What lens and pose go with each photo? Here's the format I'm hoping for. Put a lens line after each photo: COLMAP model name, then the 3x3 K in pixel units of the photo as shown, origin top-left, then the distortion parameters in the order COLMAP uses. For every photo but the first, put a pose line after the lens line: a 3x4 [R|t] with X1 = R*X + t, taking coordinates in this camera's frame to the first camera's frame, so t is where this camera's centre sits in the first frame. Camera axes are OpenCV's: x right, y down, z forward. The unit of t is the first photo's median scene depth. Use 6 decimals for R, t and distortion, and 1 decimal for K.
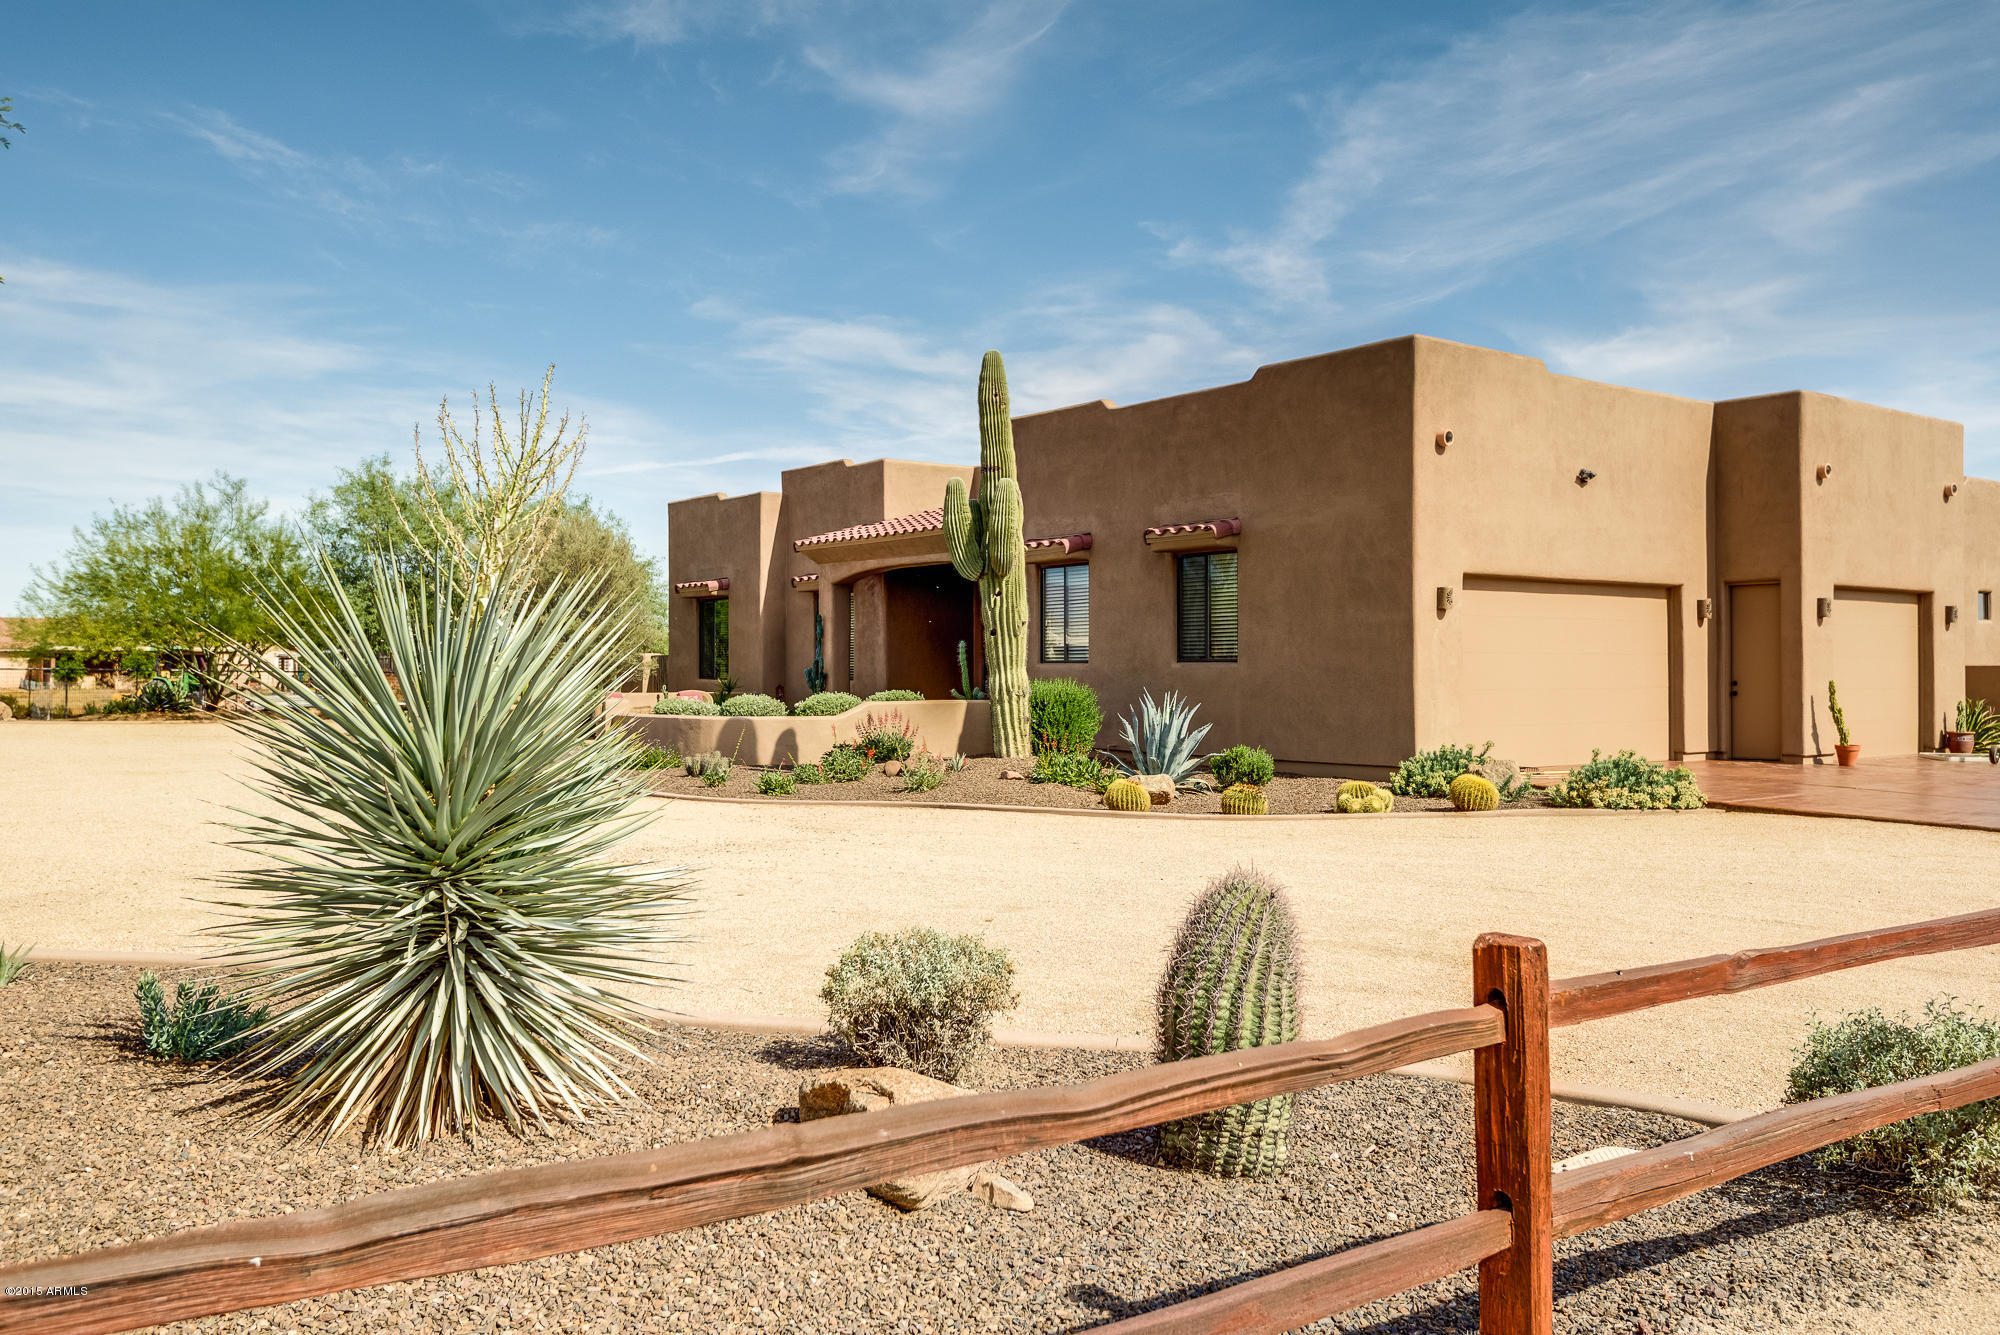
lens RADIAL K [[1653.1, 0, 1000.0], [0, 1653.1, 667.5], [0, 0, 1]] dist [0.115431, 0.001085]
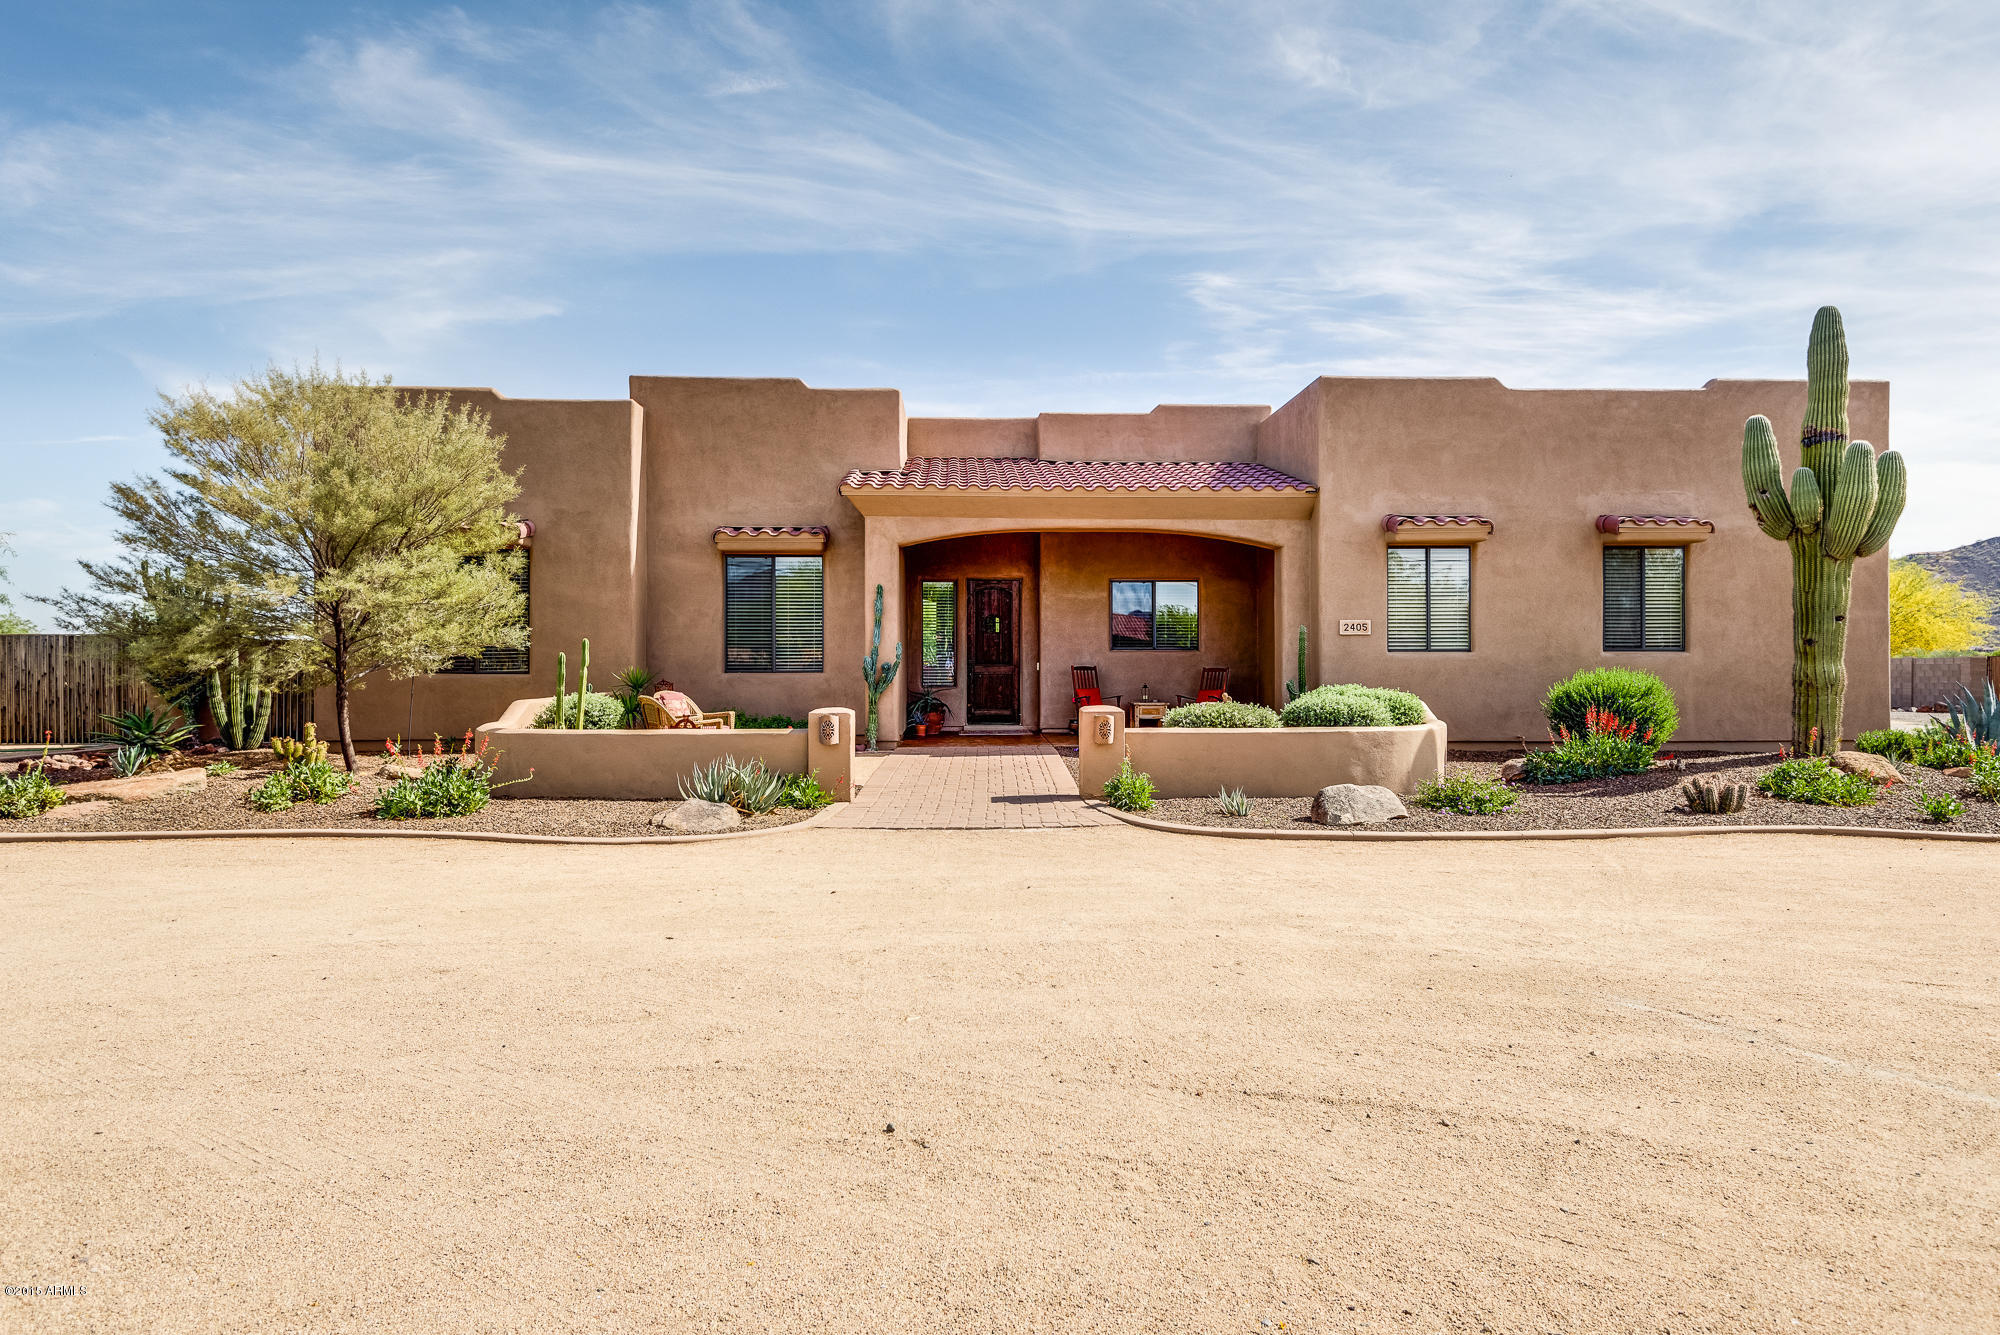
lens RADIAL K [[1145.8, 0, 993.1], [0, 1145.8, 650.0], [0, 0, 1]] dist [-0.005835, -0.001250]
pose [[0.576030, -0.005916, 0.817407, -0.681289], [-0.001907, 0.999961, 0.008581, -0.009050], [-0.817427, -0.006501, 0.575996, 0.897569]]
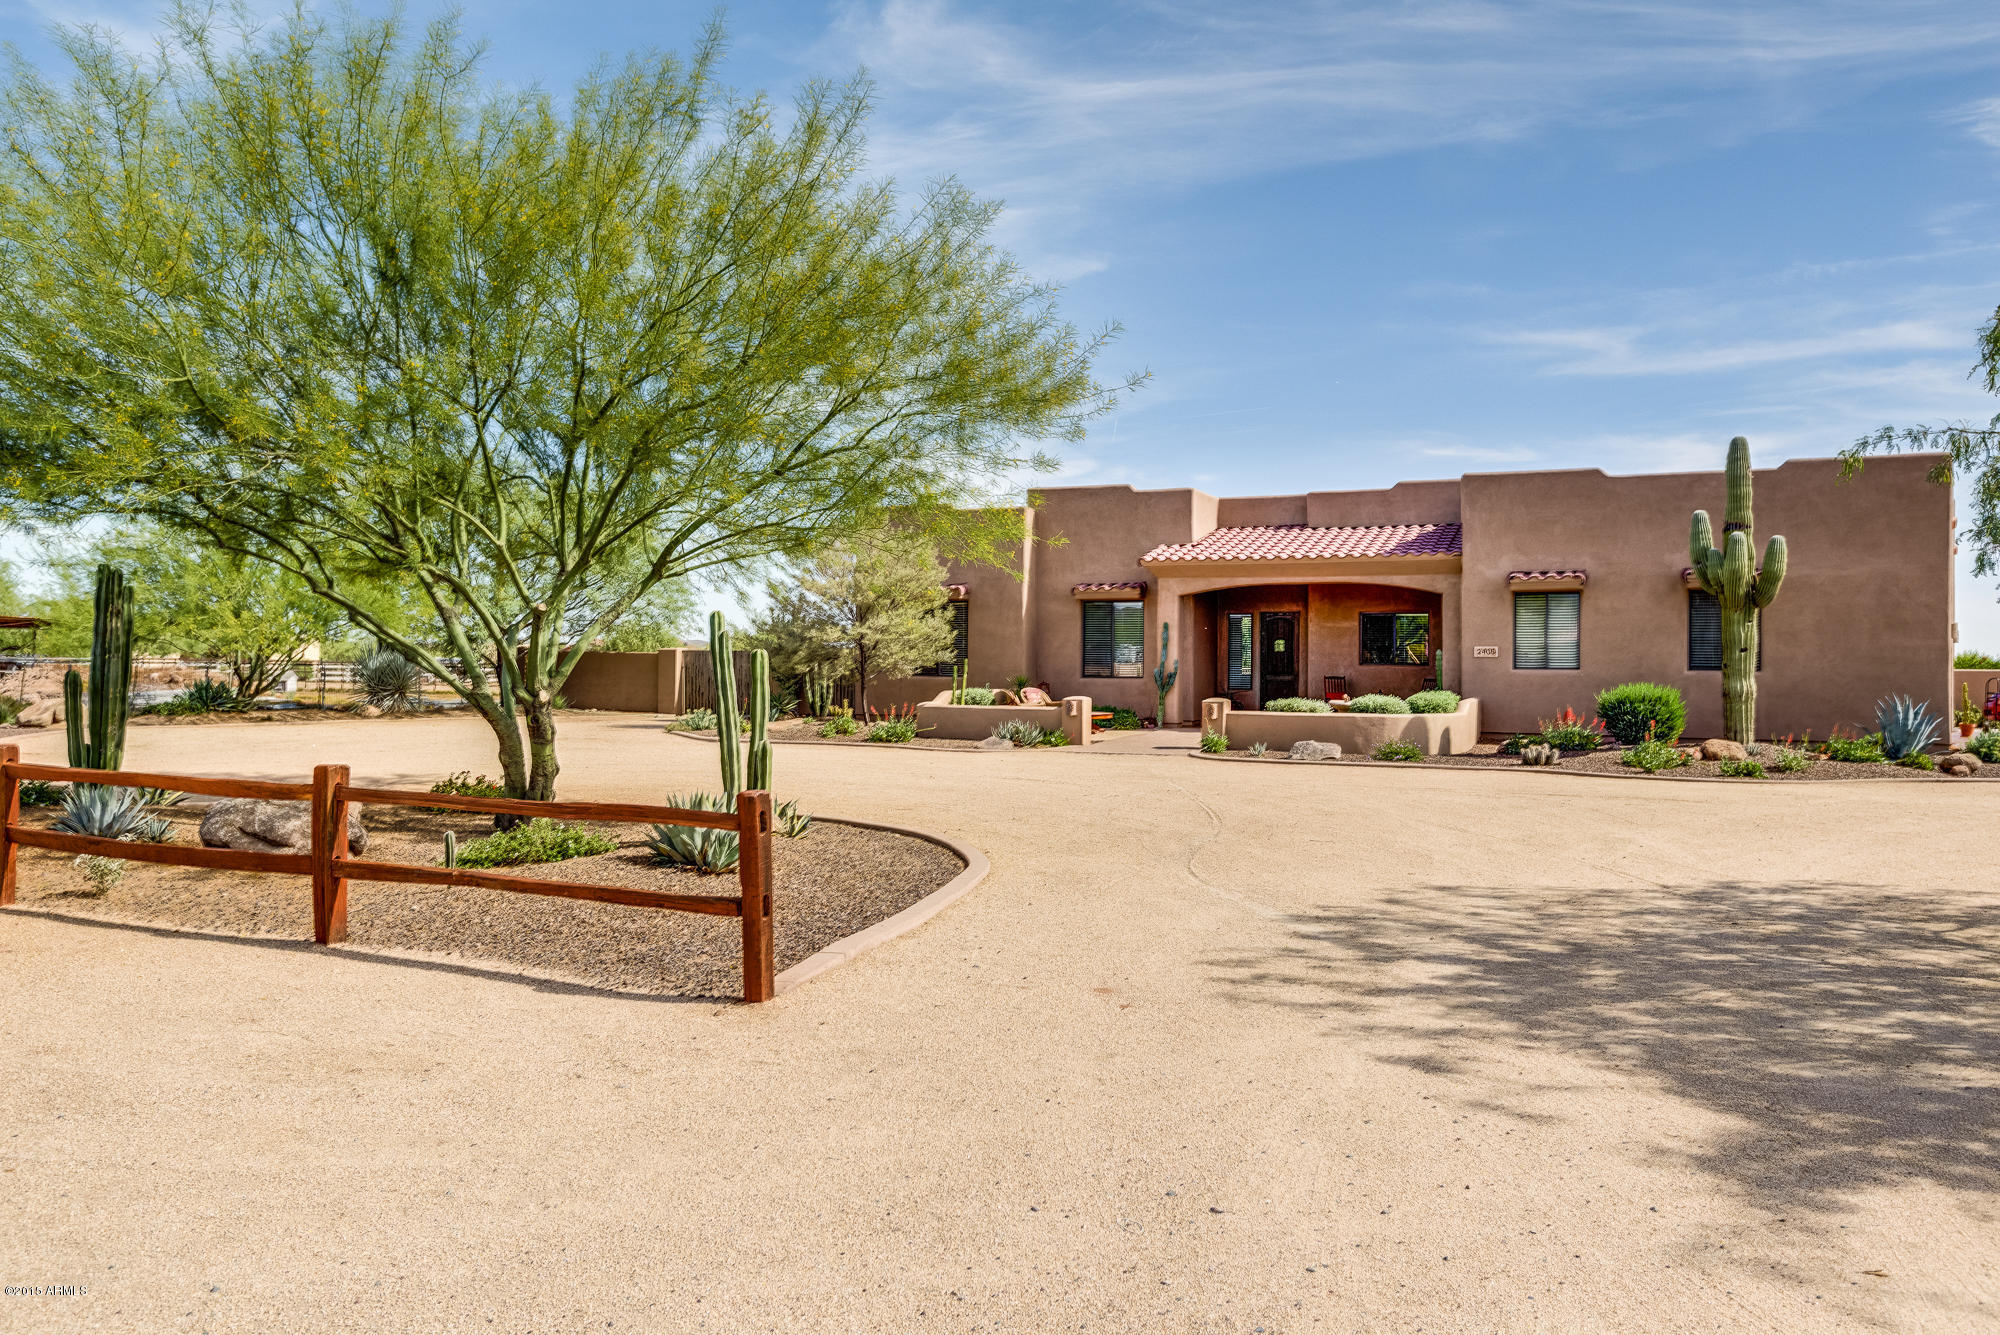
lens RADIAL K [[1427.0, 0, 1008.4], [0, 1427.0, 658.1], [0, 0, 1]] dist [0.035860, -0.034919]
pose [[0.866293, -0.005378, 0.499508, -0.954869], [-0.002790, 0.999874, 0.015602, -0.029701], [-0.499529, -0.014910, 0.866169, 0.260665]]
